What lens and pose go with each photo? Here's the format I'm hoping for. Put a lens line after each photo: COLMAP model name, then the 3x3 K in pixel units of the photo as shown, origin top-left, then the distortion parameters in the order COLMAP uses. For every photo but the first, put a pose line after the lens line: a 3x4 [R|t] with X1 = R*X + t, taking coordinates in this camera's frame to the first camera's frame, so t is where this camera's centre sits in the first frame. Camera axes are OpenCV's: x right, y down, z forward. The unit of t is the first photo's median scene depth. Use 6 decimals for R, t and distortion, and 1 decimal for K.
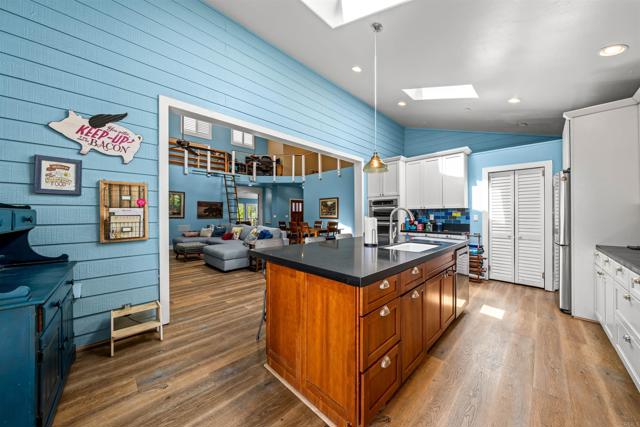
lens RADIAL K [[220.6, 0, 320.6], [0, 220.6, 216.1], [0, 0, 1]] dist [-0.005521, 0.000084]
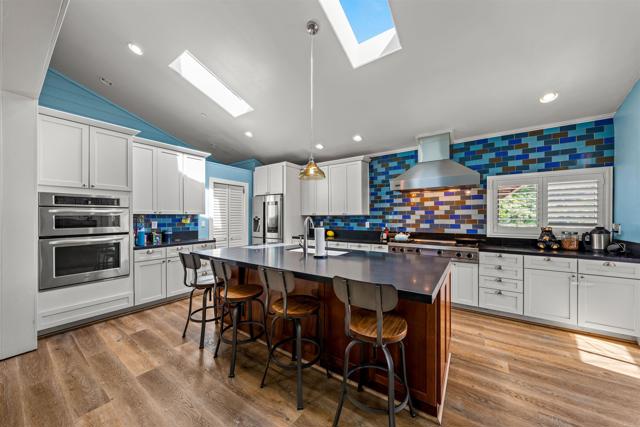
lens RADIAL K [[220.6, 0, 316.9], [0, 220.6, 215.9], [0, 0, 1]] dist [-0.005521, 0.000084]
pose [[-0.176129, 0.002860, 0.984363, -0.365564], [0.006323, 0.999978, -0.001774, -0.023142], [-0.984347, 0.005911, -0.176143, 0.620718]]
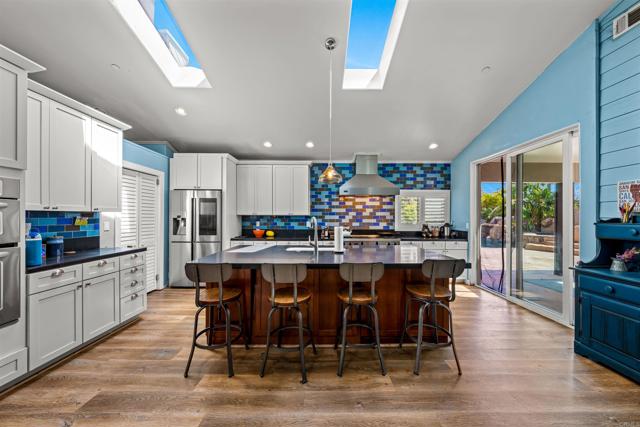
lens RADIAL K [[220.6, 0, 320.3], [0, 220.6, 215.8], [0, 0, 1]] dist [-0.005521, 0.000084]
pose [[-0.709614, -0.000798, 0.704590, -0.237603], [-0.001185, 0.999999, -0.000061, -0.024675], [-0.704590, -0.000878, -0.709614, 0.953607]]
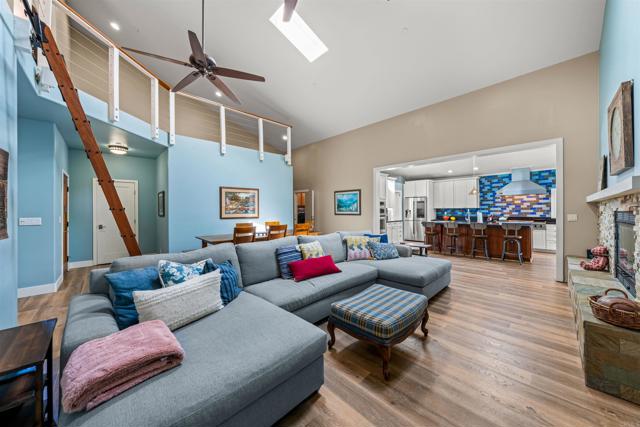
lens RADIAL K [[220.6, 0, 330.3], [0, 220.6, 208.7], [0, 0, 1]] dist [-0.005521, 0.000084]
pose [[-0.007914, 0.007017, 0.999944, -1.230487], [0.011344, 0.999912, -0.006927, -0.022924], [-0.999904, 0.011288, -0.007993, 1.453503]]
